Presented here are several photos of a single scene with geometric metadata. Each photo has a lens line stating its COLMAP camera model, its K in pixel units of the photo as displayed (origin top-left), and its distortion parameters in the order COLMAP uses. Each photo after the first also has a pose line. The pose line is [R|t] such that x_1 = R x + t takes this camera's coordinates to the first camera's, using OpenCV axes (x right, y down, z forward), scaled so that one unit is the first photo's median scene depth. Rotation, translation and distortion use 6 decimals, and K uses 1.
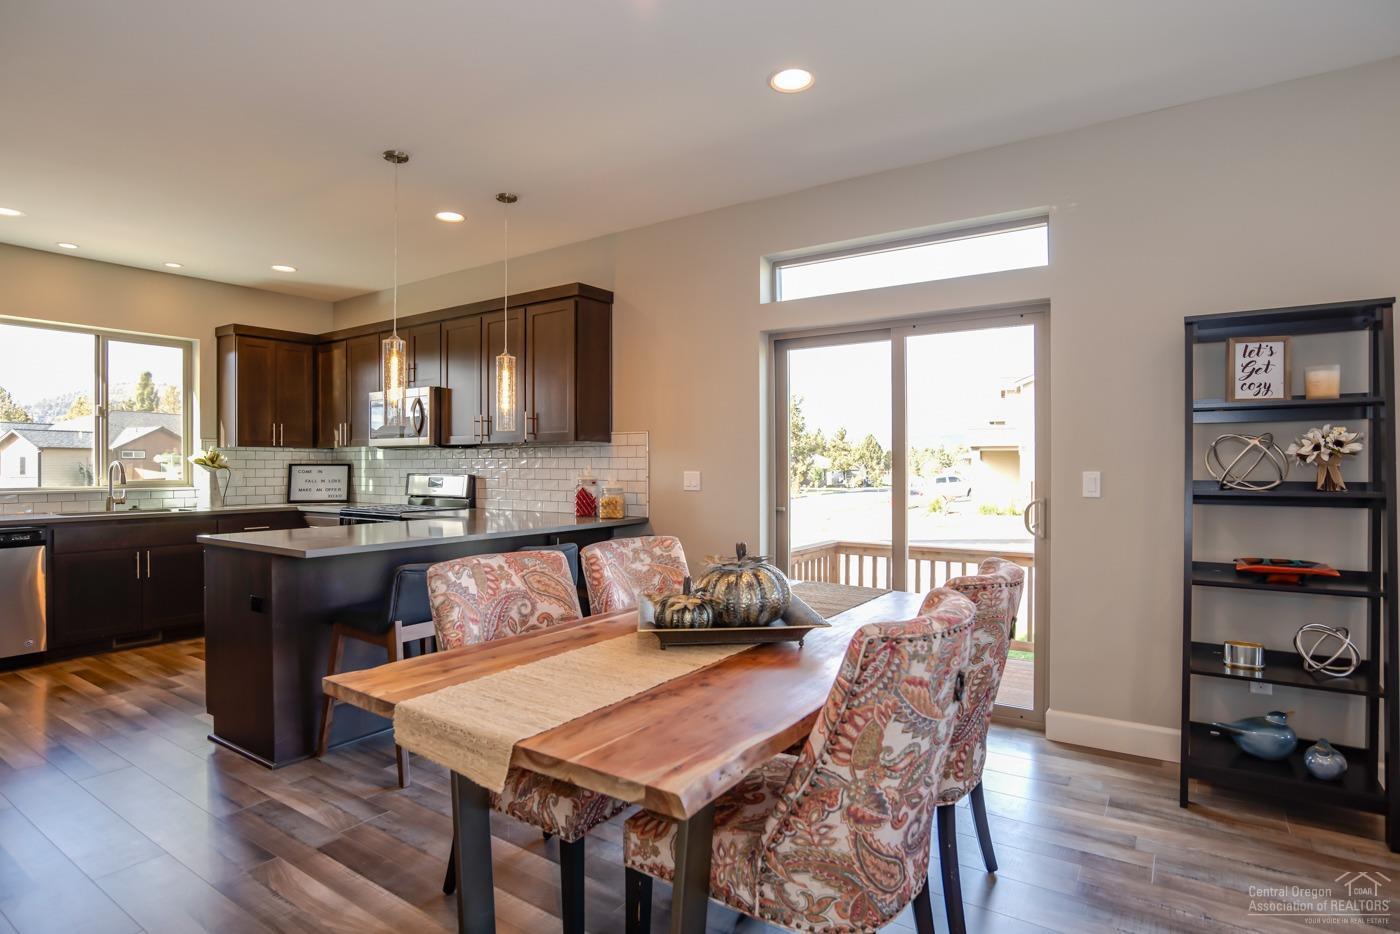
lens RADIAL K [[733.9, 0, 717.0], [0, 733.9, 466.1], [0, 0, 1]] dist [-0.046903, 0.021185]
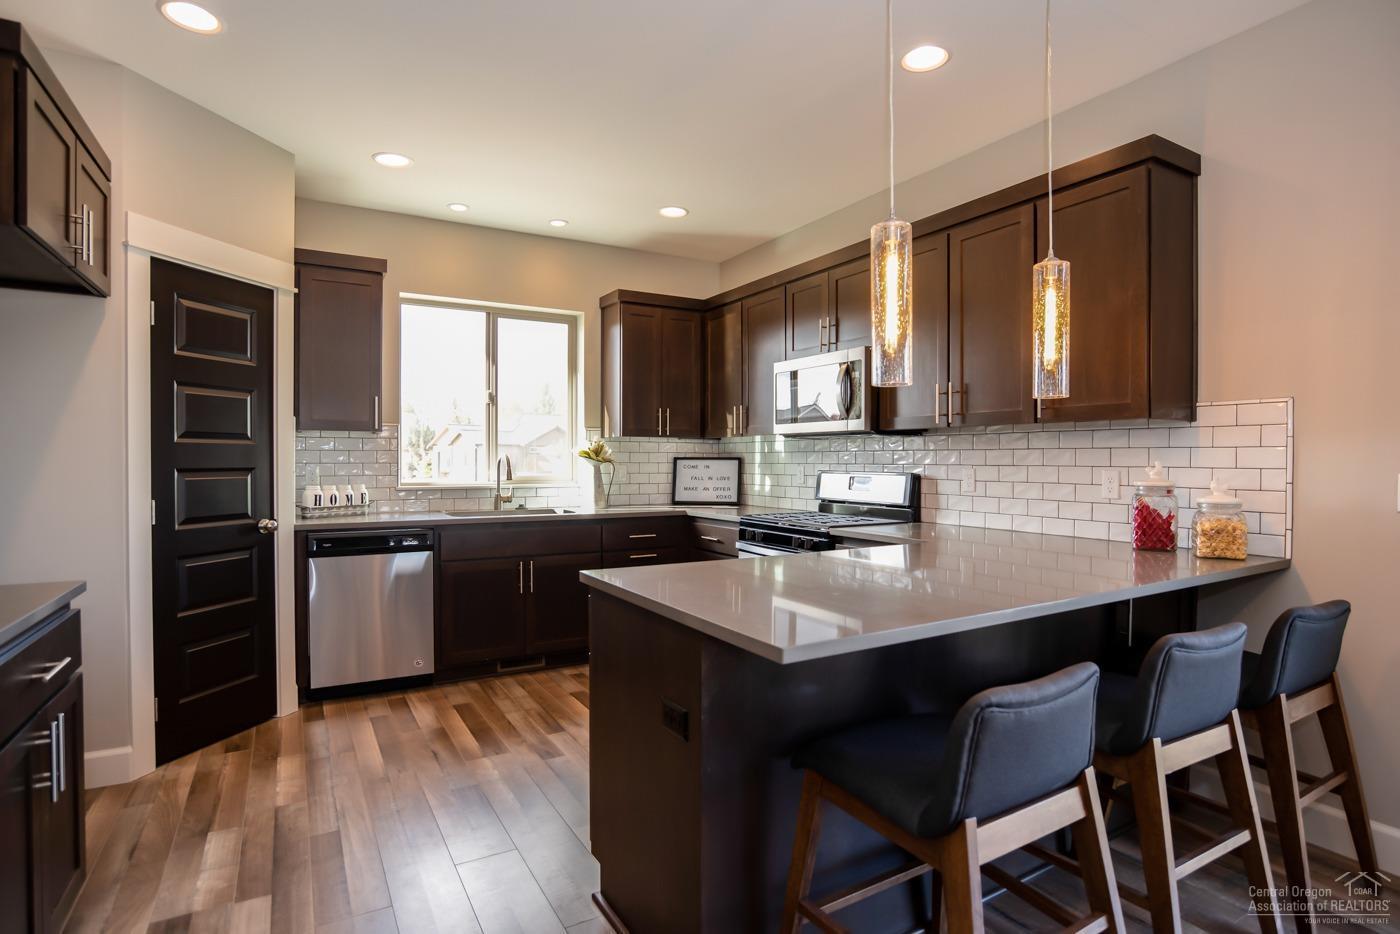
lens RADIAL K [[712.8, 0, 700.0], [0, 712.8, 467.0], [0, 0, 1]] dist [-0.023044, 0.001025]
pose [[0.895611, 0.008858, -0.444749, -0.219975], [-0.005210, 0.999942, 0.009423, 0.000225], [0.444807, -0.006122, 0.895605, 0.305796]]
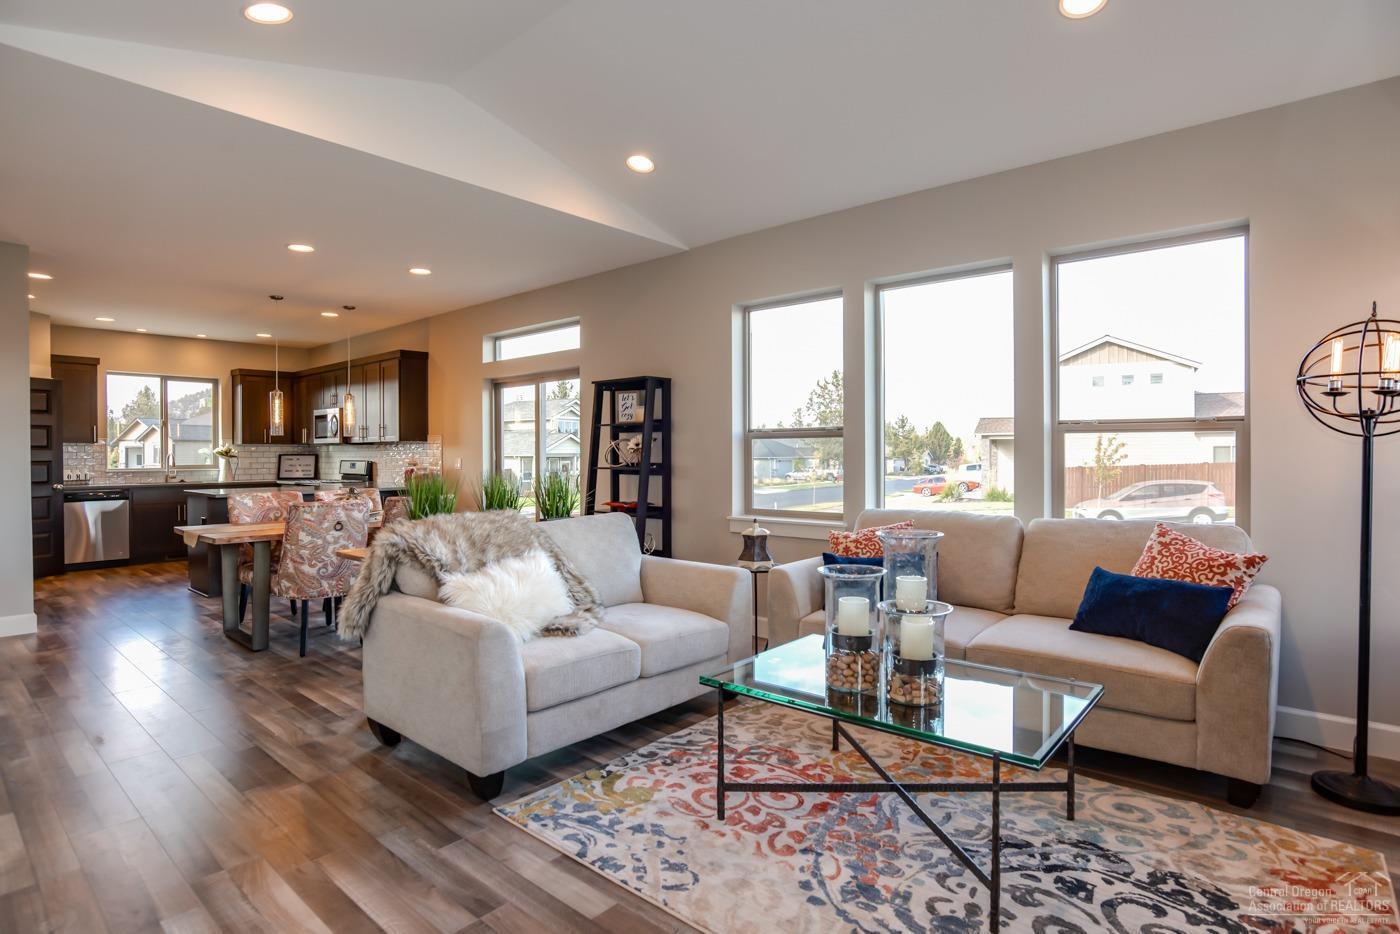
lens RADIAL K [[712.8, 0, 700.0], [0, 712.8, 467.0], [0, 0, 1]] dist [-0.023044, 0.001025]
pose [[0.992121, 0.000294, -0.125282, 0.571602], [0.001738, 0.999869, 0.016106, 0.001288], [0.125270, -0.016197, 0.991990, -0.461104]]
